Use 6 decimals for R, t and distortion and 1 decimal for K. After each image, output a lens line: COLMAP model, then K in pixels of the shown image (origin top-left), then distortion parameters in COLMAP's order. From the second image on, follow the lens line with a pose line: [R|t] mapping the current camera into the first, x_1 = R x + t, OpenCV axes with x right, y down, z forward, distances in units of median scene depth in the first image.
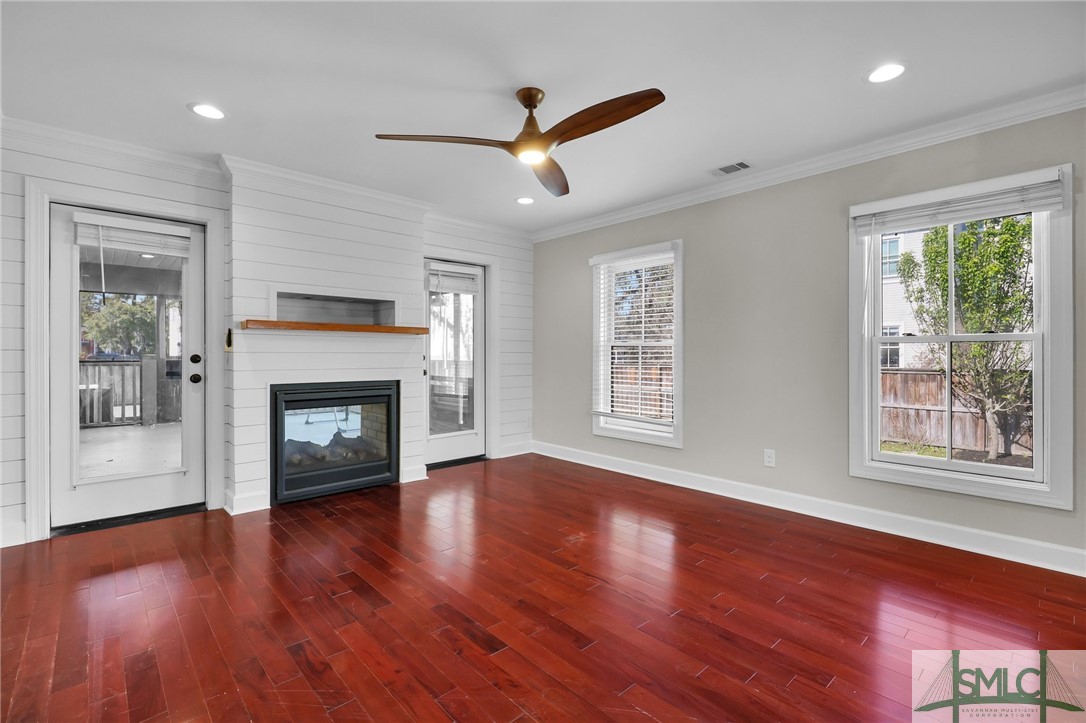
lens RADIAL K [[492.0, 0, 547.0], [0, 492.0, 357.1], [0, 0, 1]] dist [-0.000005, -0.000692]
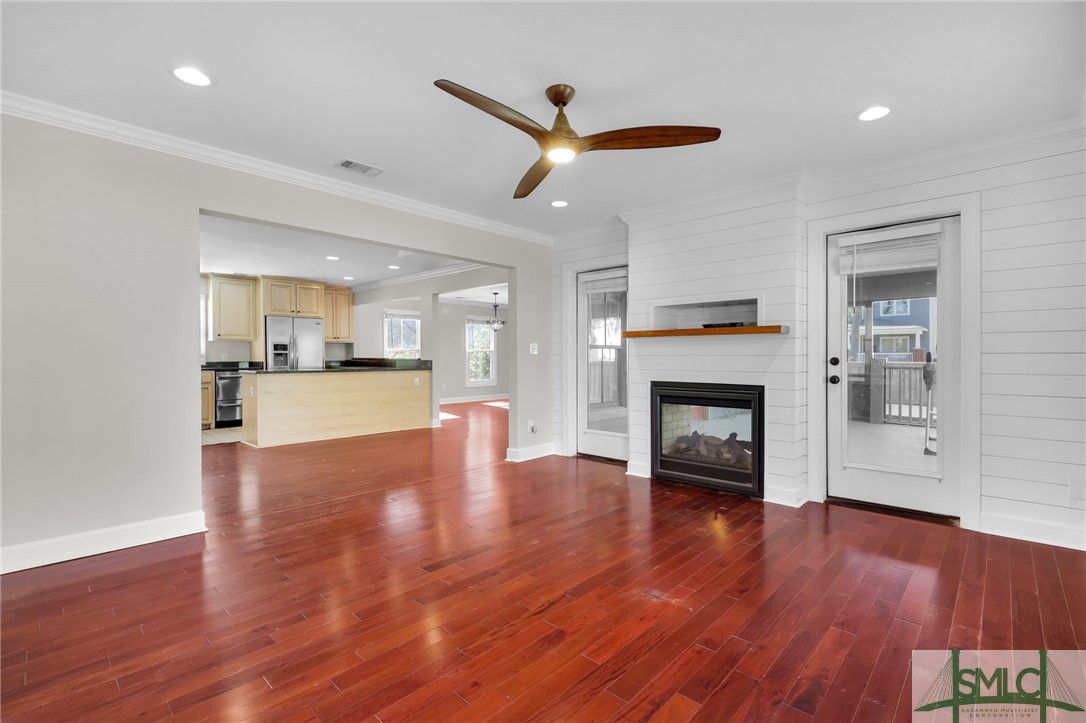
lens RADIAL K [[492.0, 0, 543.8], [0, 492.0, 358.3], [0, 0, 1]] dist [-0.000005, -0.000692]
pose [[0.063081, 0.001931, -0.998007, 0.630016], [-0.004928, 0.999987, 0.001624, -0.002171], [0.997996, 0.004816, 0.063090, 0.600099]]
